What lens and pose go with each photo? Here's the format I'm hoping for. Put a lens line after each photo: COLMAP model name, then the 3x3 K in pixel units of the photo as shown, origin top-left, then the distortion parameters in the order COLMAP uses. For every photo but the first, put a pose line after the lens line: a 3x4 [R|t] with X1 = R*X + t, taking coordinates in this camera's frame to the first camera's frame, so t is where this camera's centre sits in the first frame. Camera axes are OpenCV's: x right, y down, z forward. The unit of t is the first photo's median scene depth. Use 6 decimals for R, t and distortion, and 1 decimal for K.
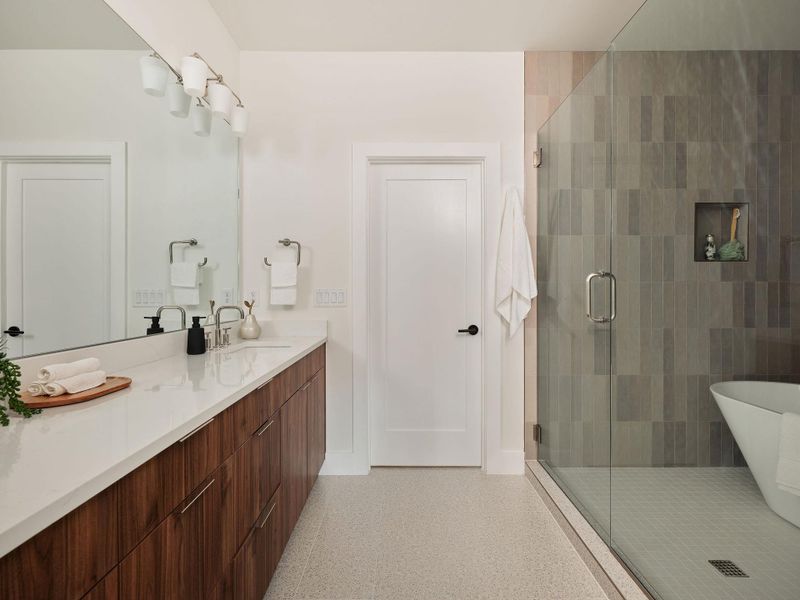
lens RADIAL K [[389.0, 0, 399.7], [0, 389.0, 295.3], [0, 0, 1]] dist [-0.001001, 0.001283]
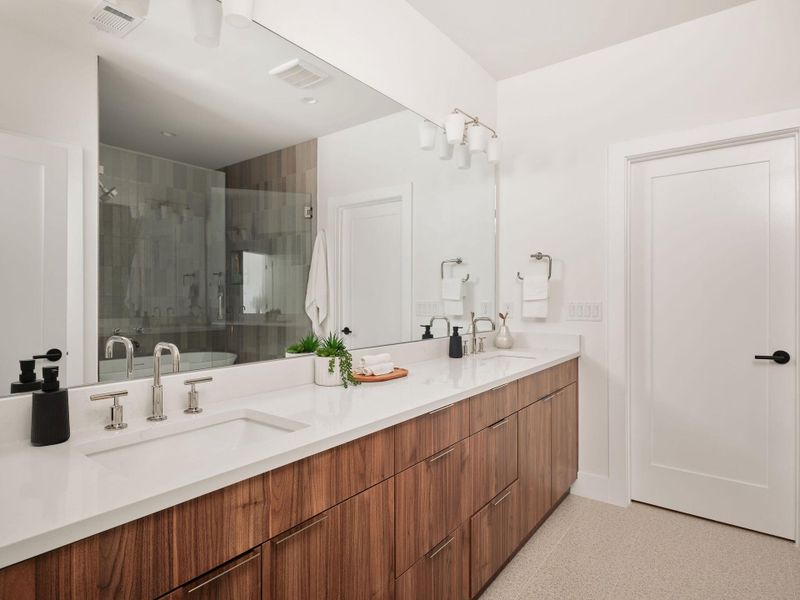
lens RADIAL K [[435.2, 0, 399.6], [0, 435.2, 301.8], [0, 0, 1]] dist [0.013002, 0.000068]
pose [[0.792702, 0.004817, -0.609590, 0.133227], [-0.003368, 0.999988, 0.003522, -0.021705], [0.609599, -0.000739, 0.792709, -0.146228]]
